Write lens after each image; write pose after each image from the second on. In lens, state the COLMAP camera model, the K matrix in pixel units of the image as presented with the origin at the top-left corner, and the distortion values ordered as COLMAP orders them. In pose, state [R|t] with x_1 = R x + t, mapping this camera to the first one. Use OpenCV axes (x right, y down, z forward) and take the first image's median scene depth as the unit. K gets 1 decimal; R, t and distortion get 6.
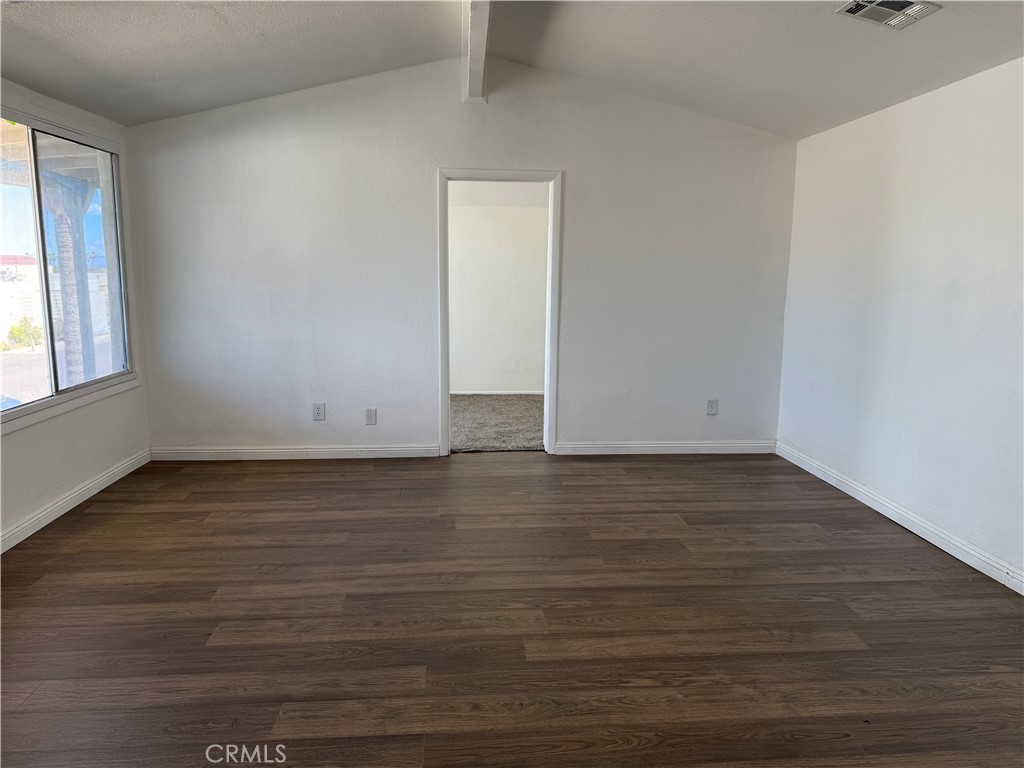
lens RADIAL K [[712.5, 0, 510.7], [0, 712.5, 393.5], [0, 0, 1]] dist [0.061375, -0.083848]
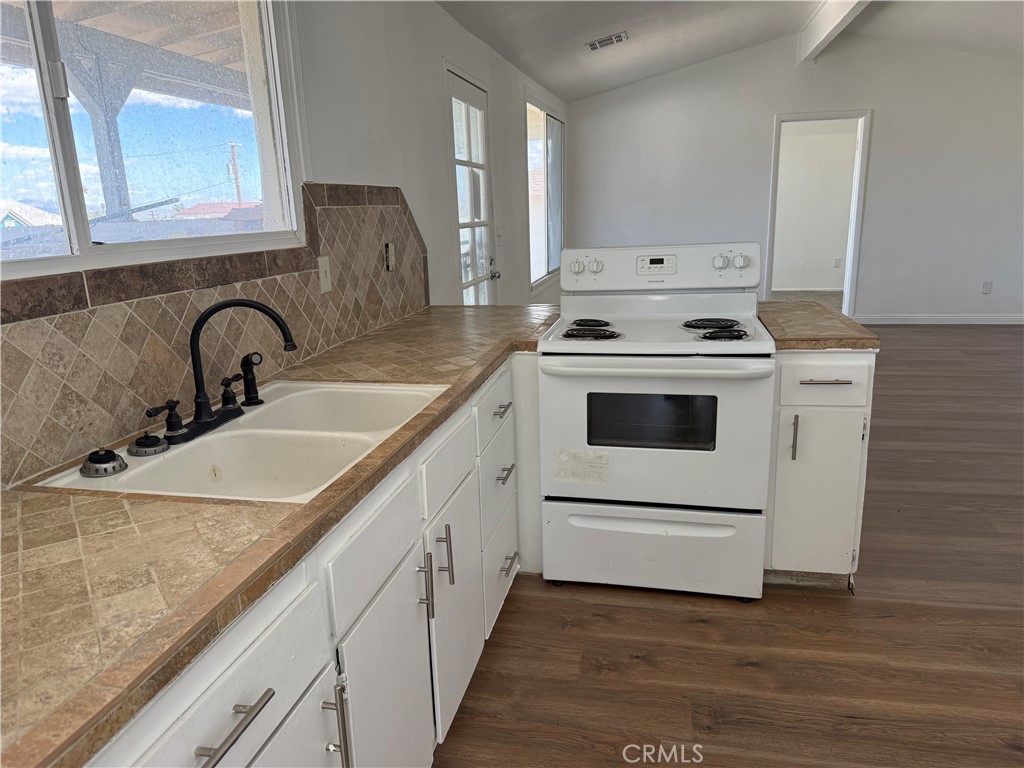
lens RADIAL K [[712.5, 0, 513.6], [0, 712.5, 391.8], [0, 0, 1]] dist [0.061375, -0.083848]
pose [[0.959542, 0.033258, -0.279595, -0.178528], [-0.007500, 0.995666, 0.092697, 0.098034], [0.281466, -0.086850, 0.955633, -0.531013]]
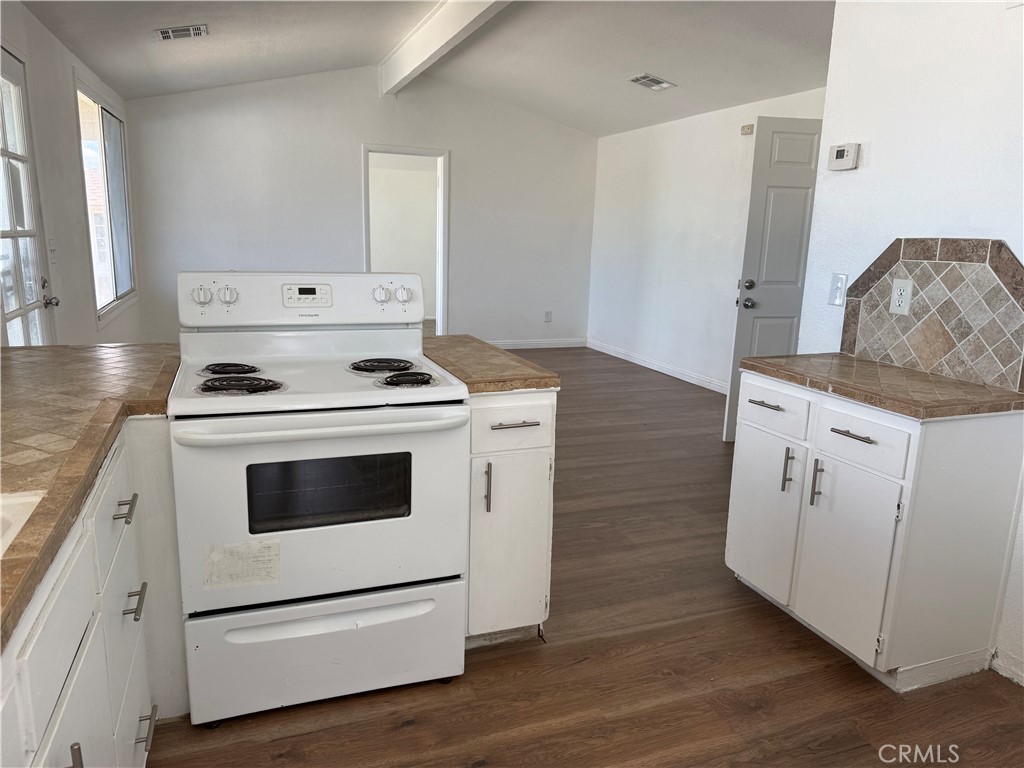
lens RADIAL K [[712.5, 0, 505.4], [0, 712.5, 388.6], [0, 0, 1]] dist [0.061375, -0.083848]
pose [[0.960859, -0.038493, 0.274351, -0.234247], [0.022992, 0.997964, 0.059496, 0.086427], [-0.276082, -0.050860, 0.959787, -0.444984]]
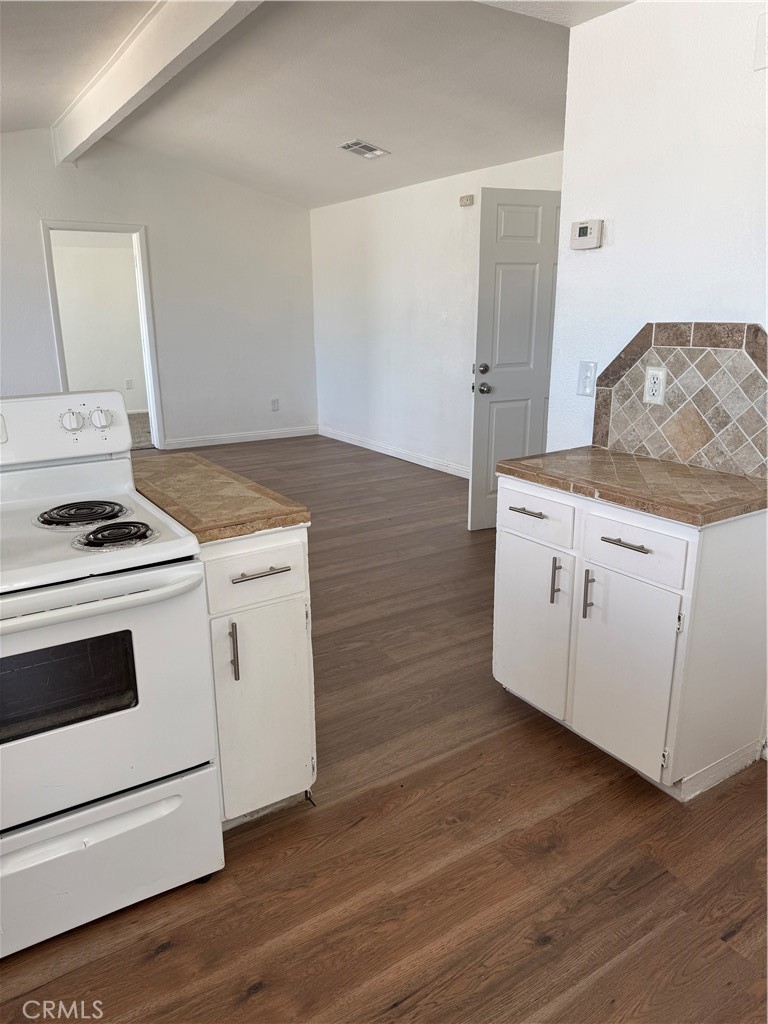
lens RADIAL K [[712.5, 0, 380.2], [0, 712.5, 519.1], [0, 0, 1]] dist [0.061375, -0.083848]
pose [[0.880294, -0.146444, 0.451260, -0.217170], [0.090791, 0.985588, 0.142734, 0.062841], [-0.465659, -0.084678, 0.880904, -0.381468]]
